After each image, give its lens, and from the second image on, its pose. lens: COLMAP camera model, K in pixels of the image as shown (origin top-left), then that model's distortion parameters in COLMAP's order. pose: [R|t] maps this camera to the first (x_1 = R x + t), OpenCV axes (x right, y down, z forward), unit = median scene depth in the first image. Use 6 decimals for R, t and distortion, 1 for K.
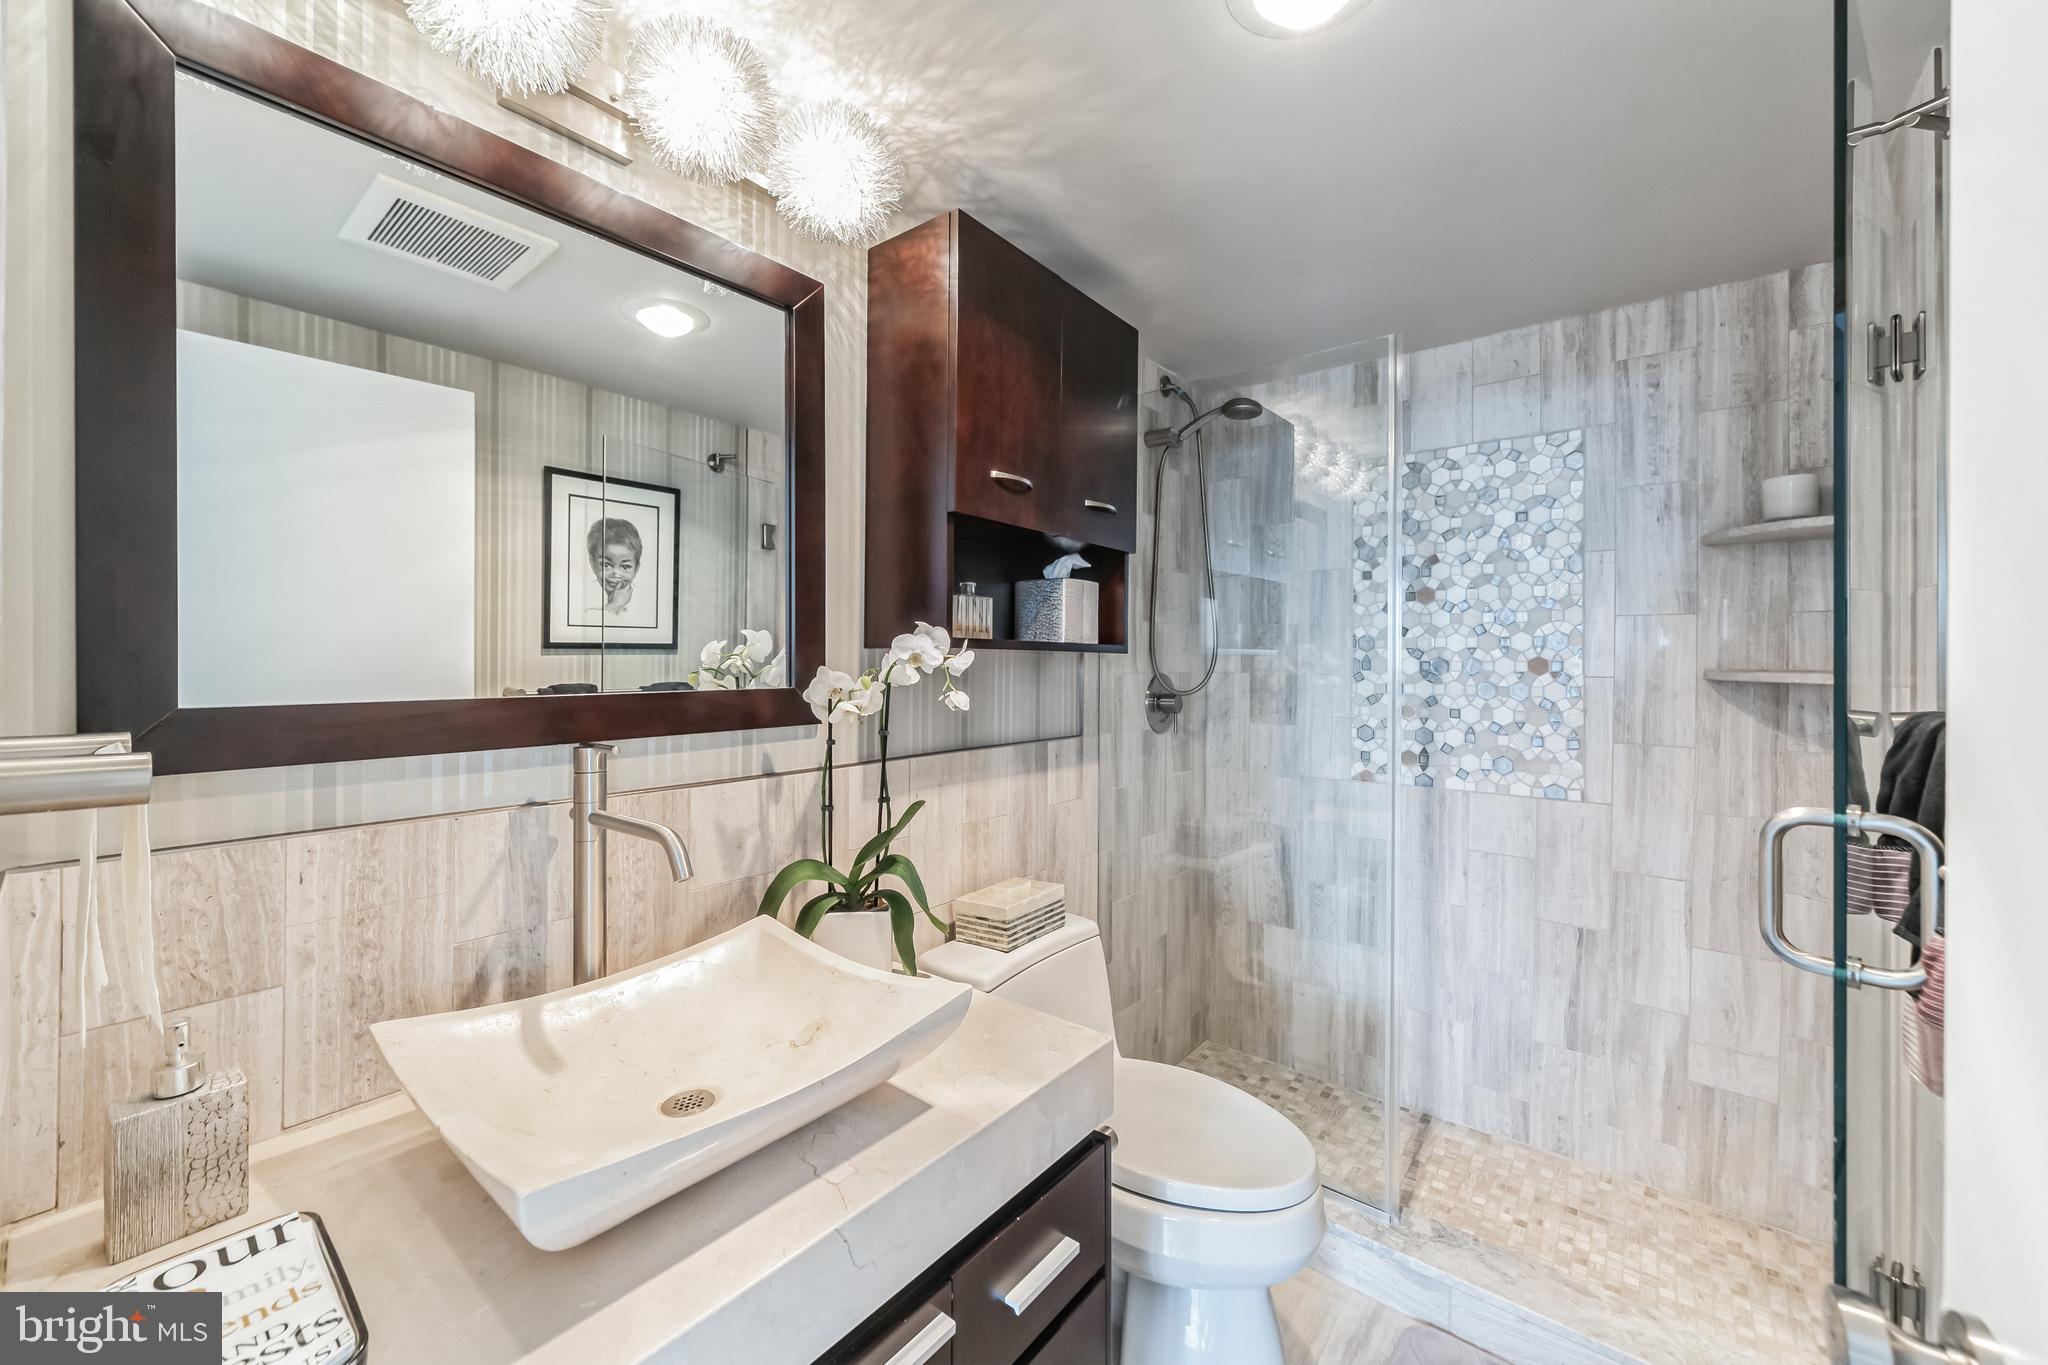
lens RADIAL K [[781.9, 0, 1022.2], [0, 781.9, 669.2], [0, 0, 1]] dist [-0.003138, -0.000222]
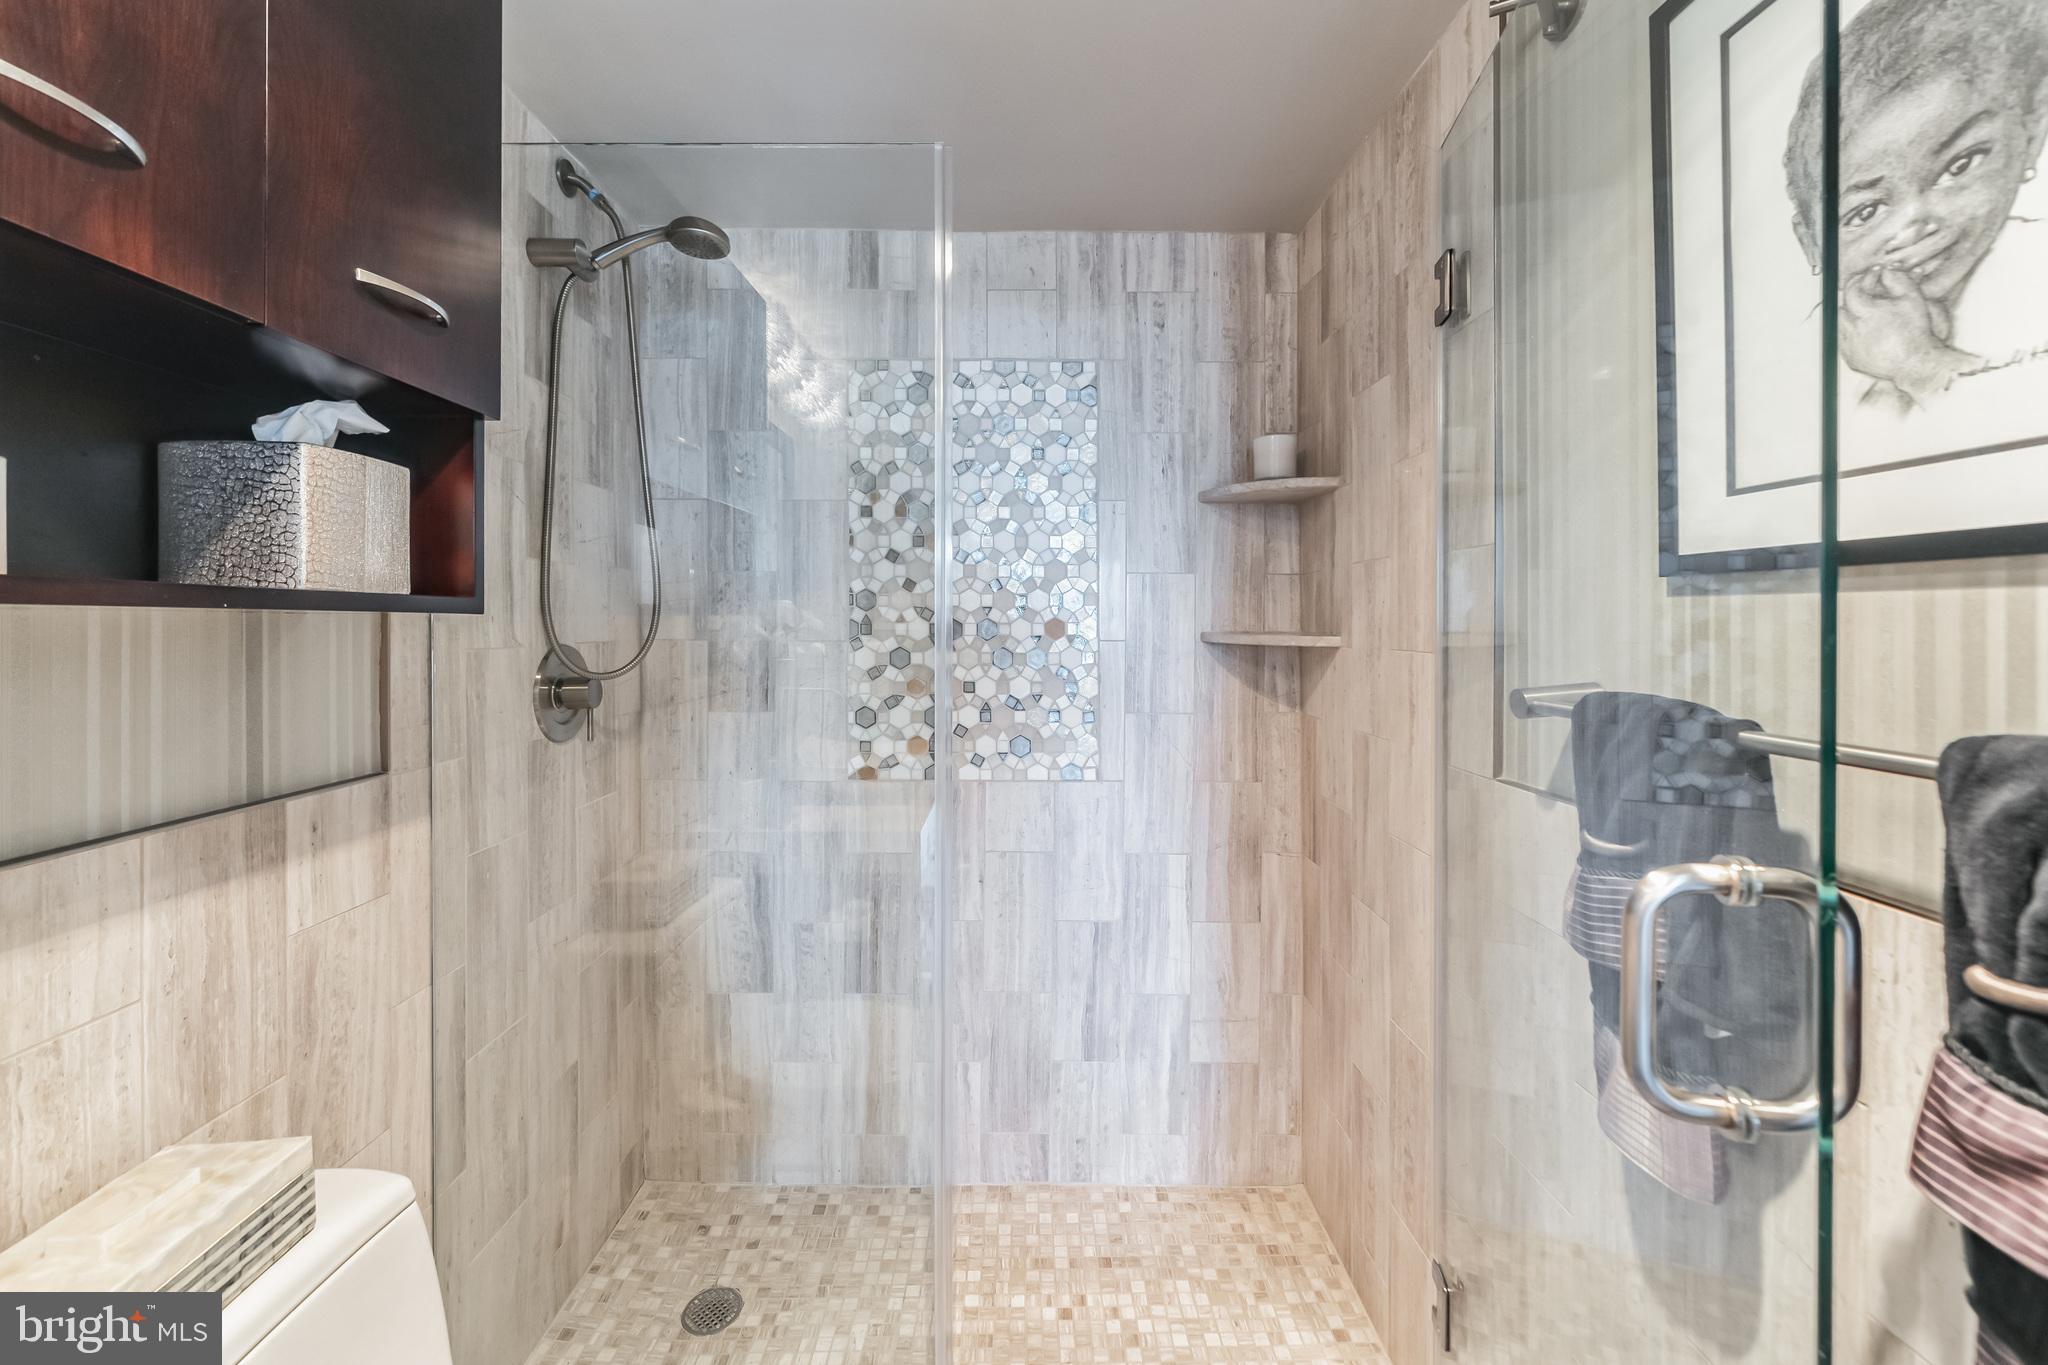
lens RADIAL K [[847.3, 0, 1037.0], [0, 847.3, 627.1], [0, 0, 1]] dist [0.000906, 0.000659]
pose [[0.779407, -0.007336, 0.626475, 0.058705], [0.007582, 0.999969, 0.002276, -0.008207], [-0.626472, 0.002976, 0.779438, 0.285483]]
